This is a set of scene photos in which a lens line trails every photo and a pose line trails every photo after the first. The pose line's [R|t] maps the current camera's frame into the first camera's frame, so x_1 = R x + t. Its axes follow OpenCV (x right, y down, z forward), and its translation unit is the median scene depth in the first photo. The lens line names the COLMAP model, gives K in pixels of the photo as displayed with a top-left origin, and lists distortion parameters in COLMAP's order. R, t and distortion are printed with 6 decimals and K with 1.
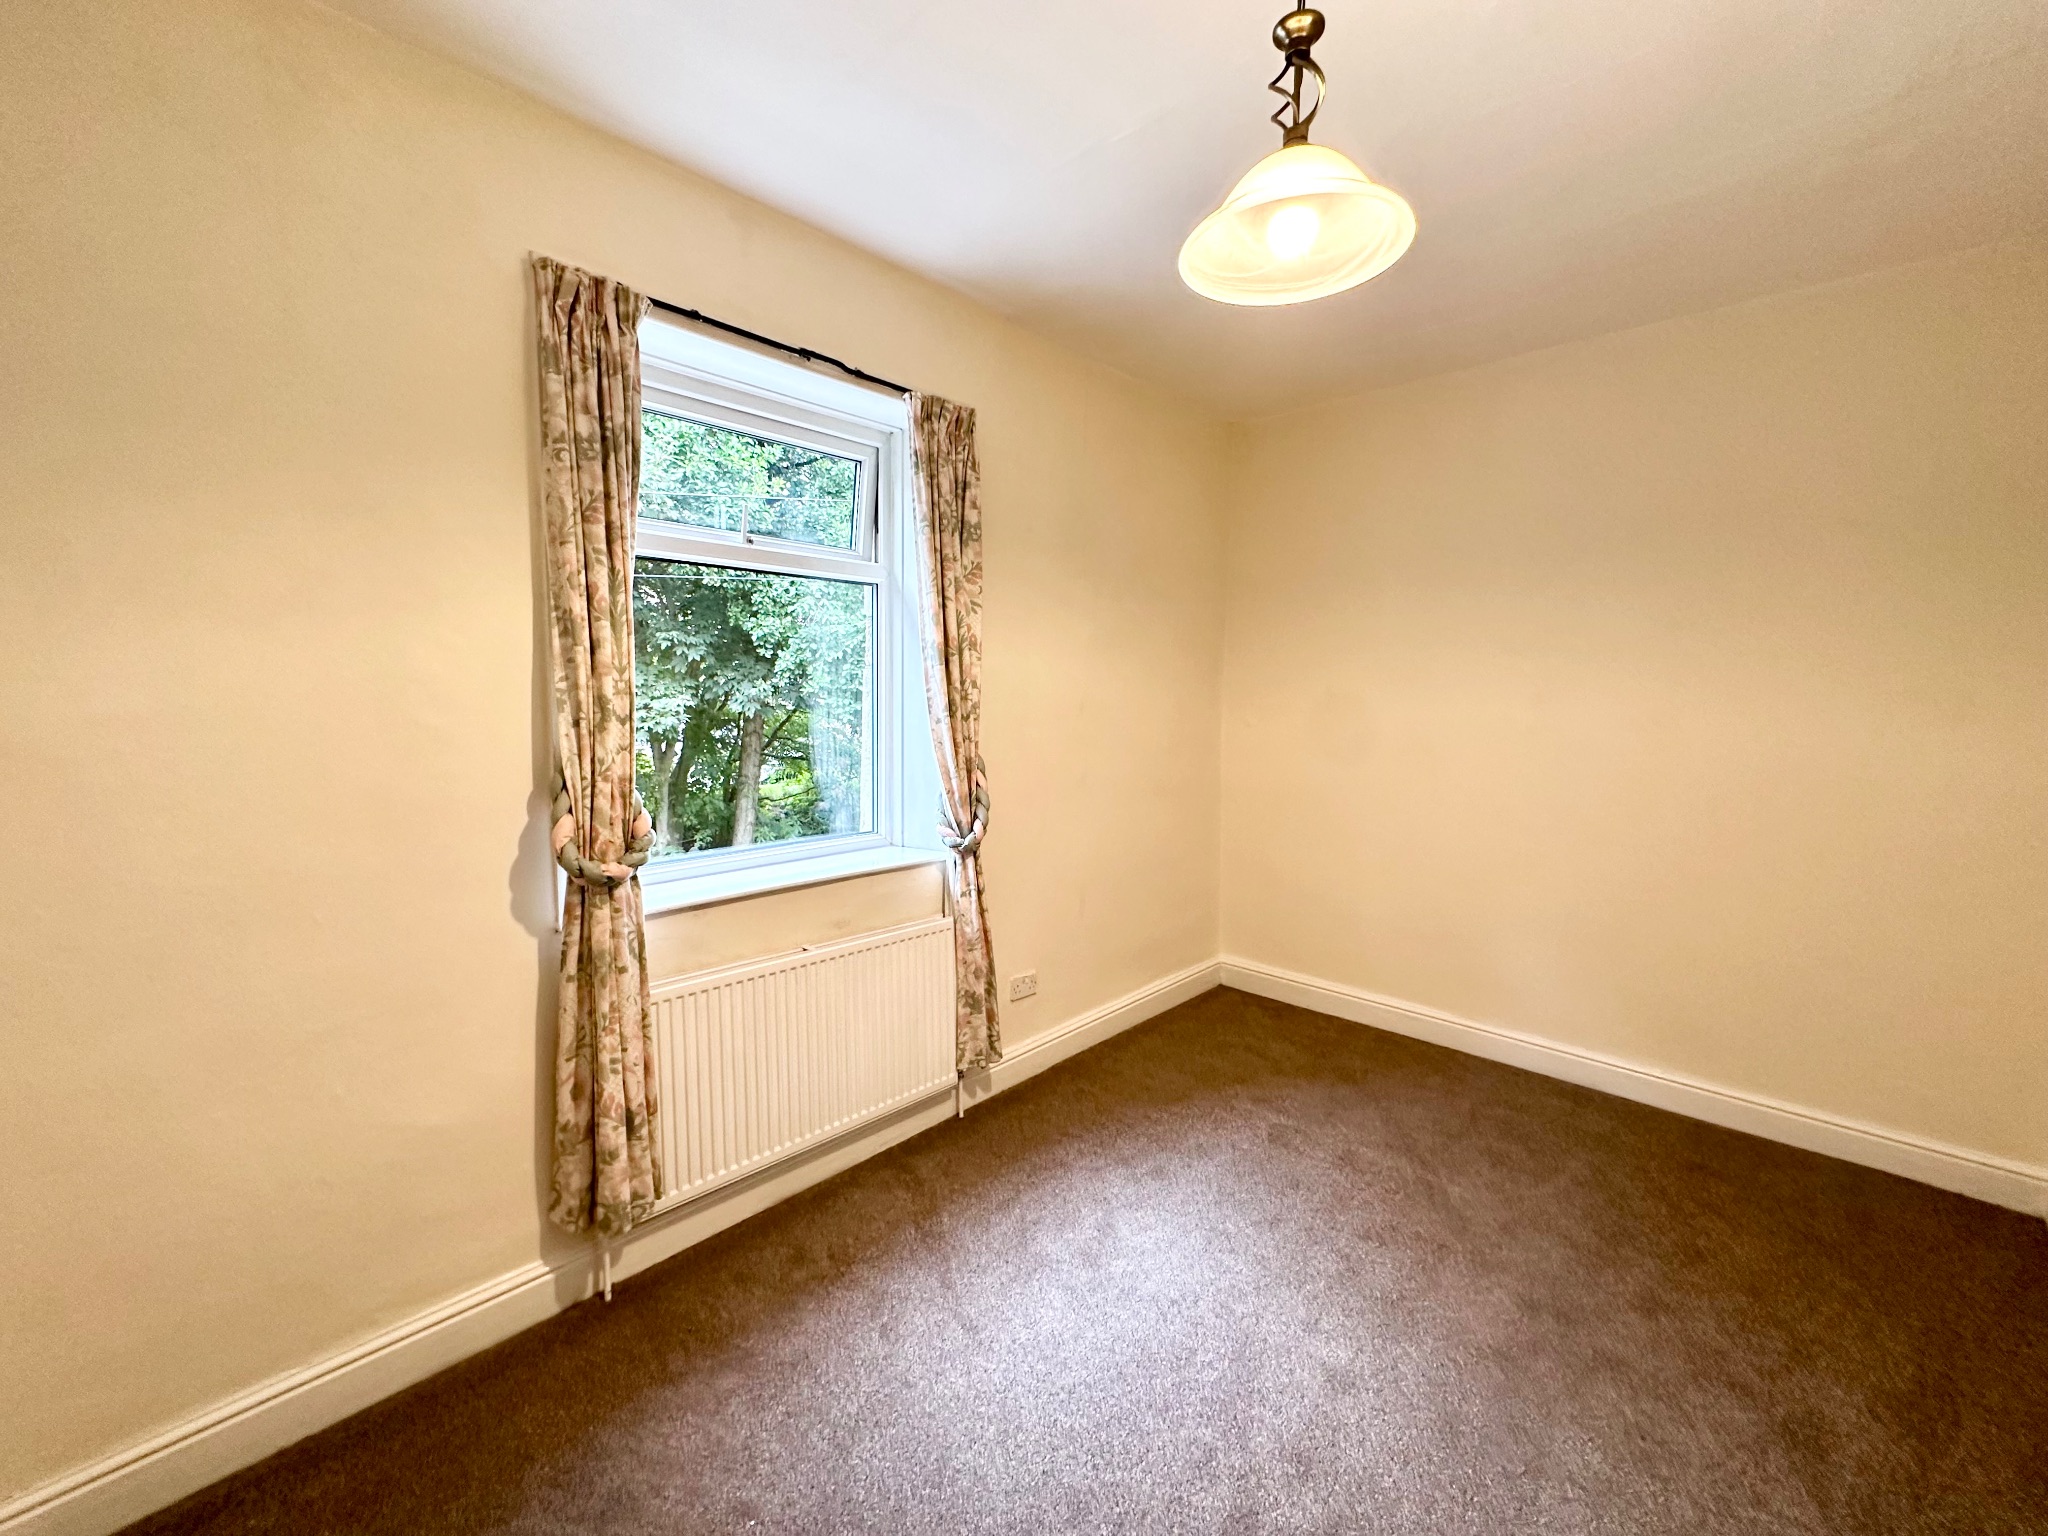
lens RADIAL K [[811.8, 0, 1020.4], [0, 811.8, 760.5], [0, 0, 1]] dist [0.000843, 0.000346]
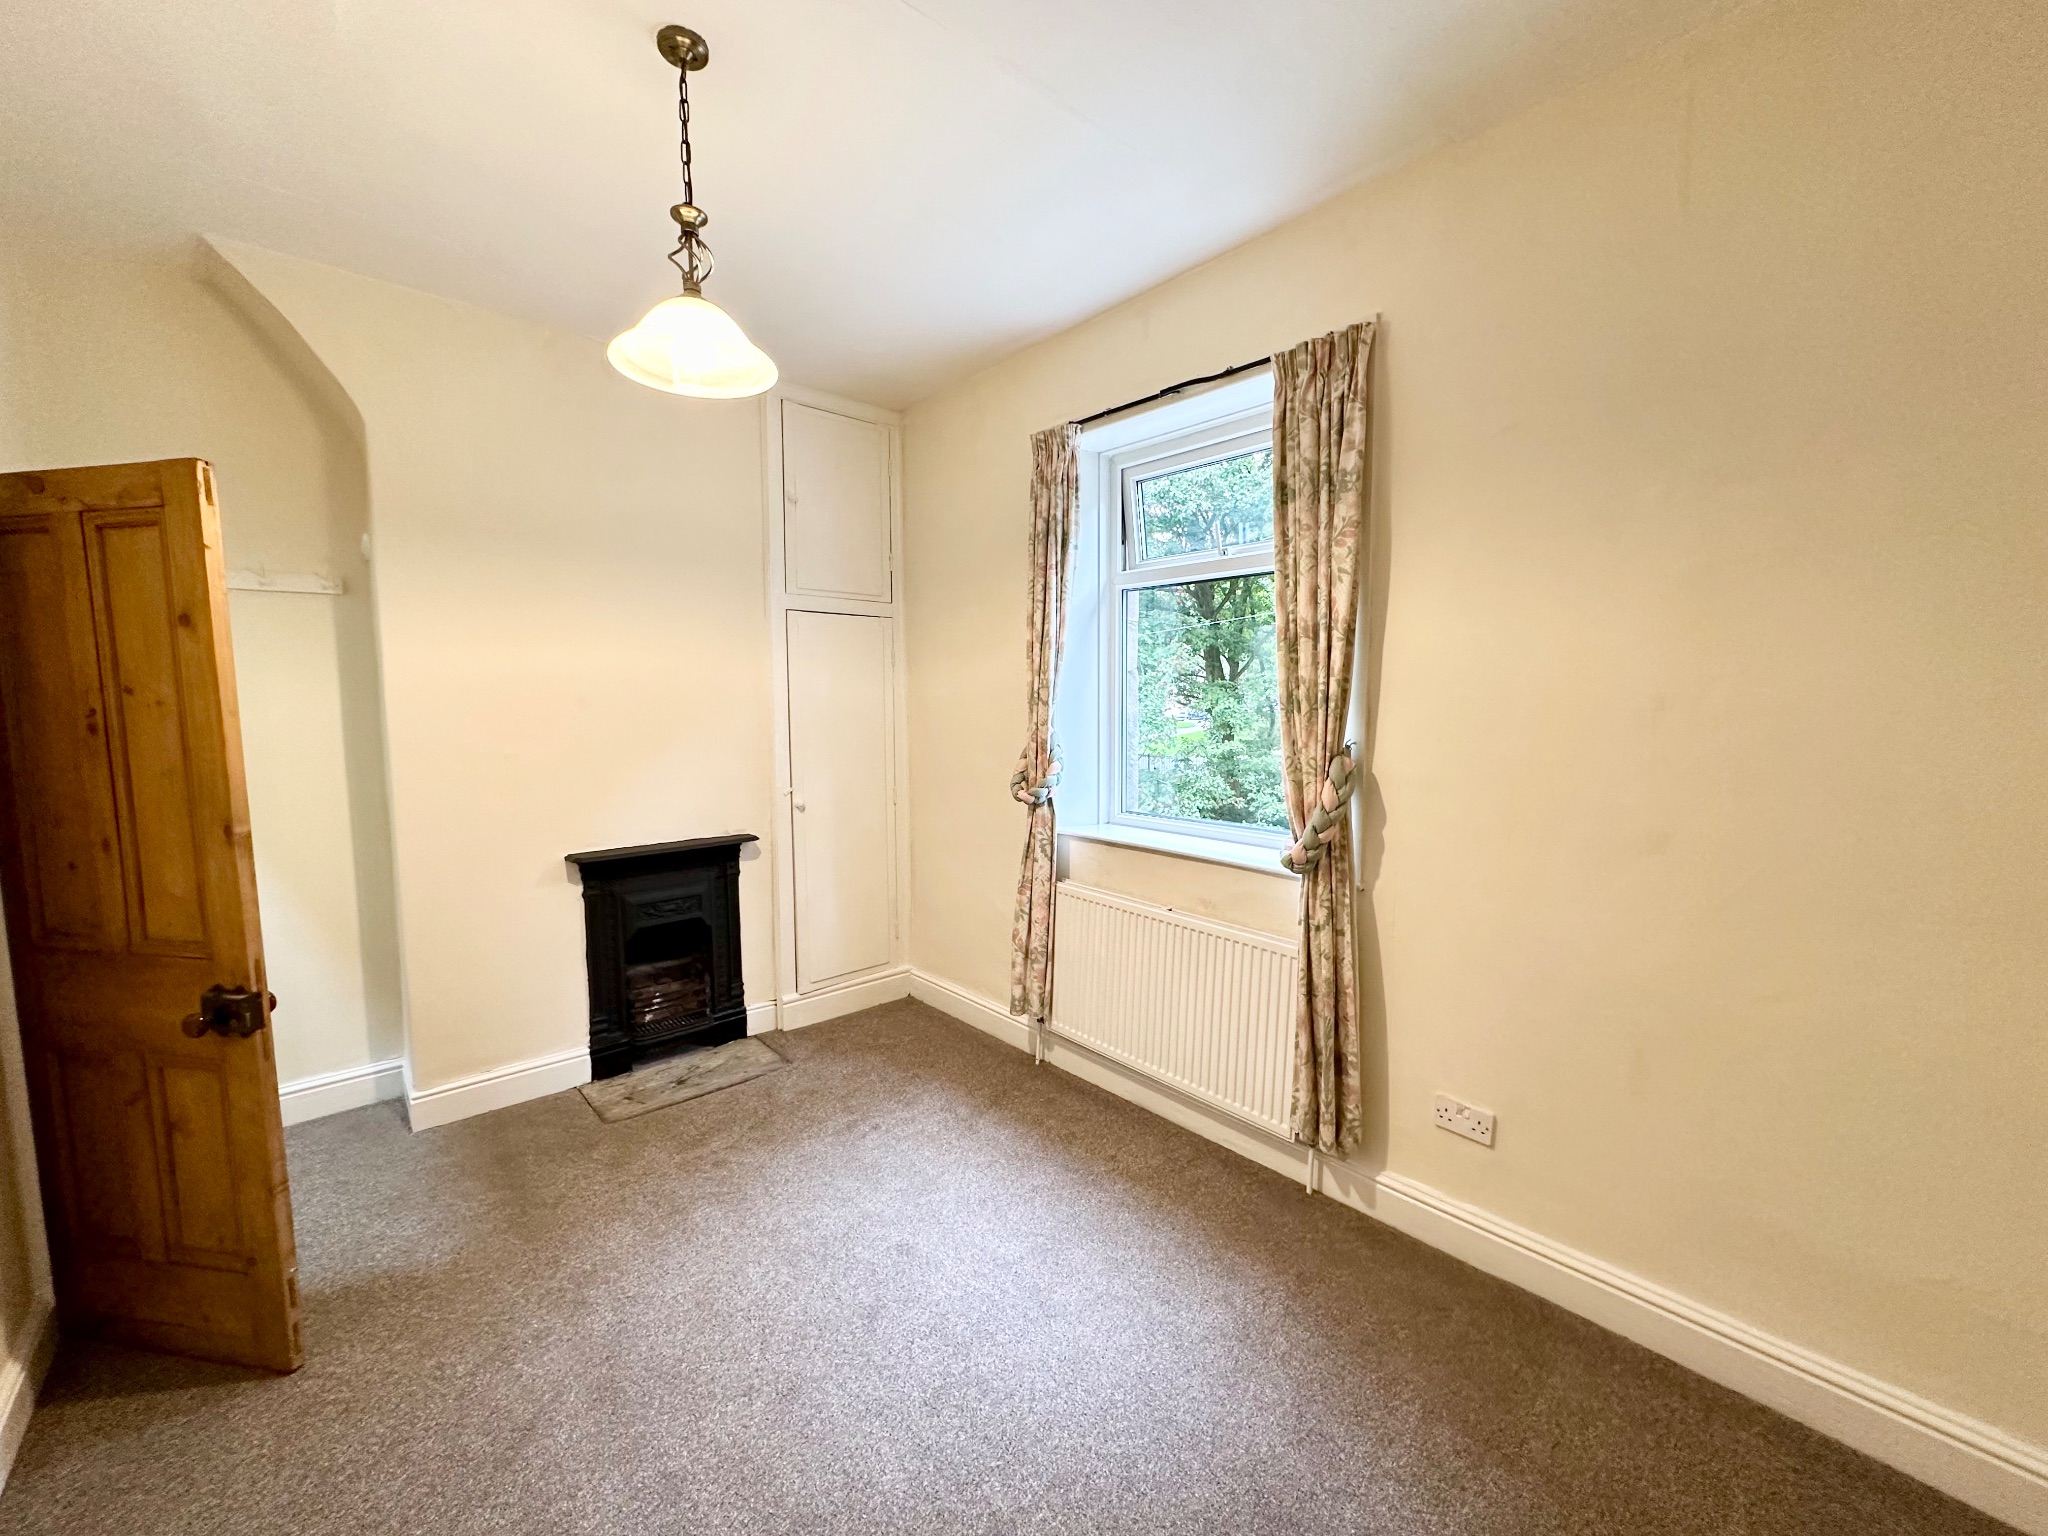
lens RADIAL K [[811.8, 0, 1022.7], [0, 811.8, 759.1], [0, 0, 1]] dist [0.000843, 0.000346]
pose [[-0.066815, 0.078001, -0.994712, 0.865450], [-0.081466, 0.993185, 0.083353, -0.056730], [0.994434, 0.086605, -0.060005, 0.838936]]
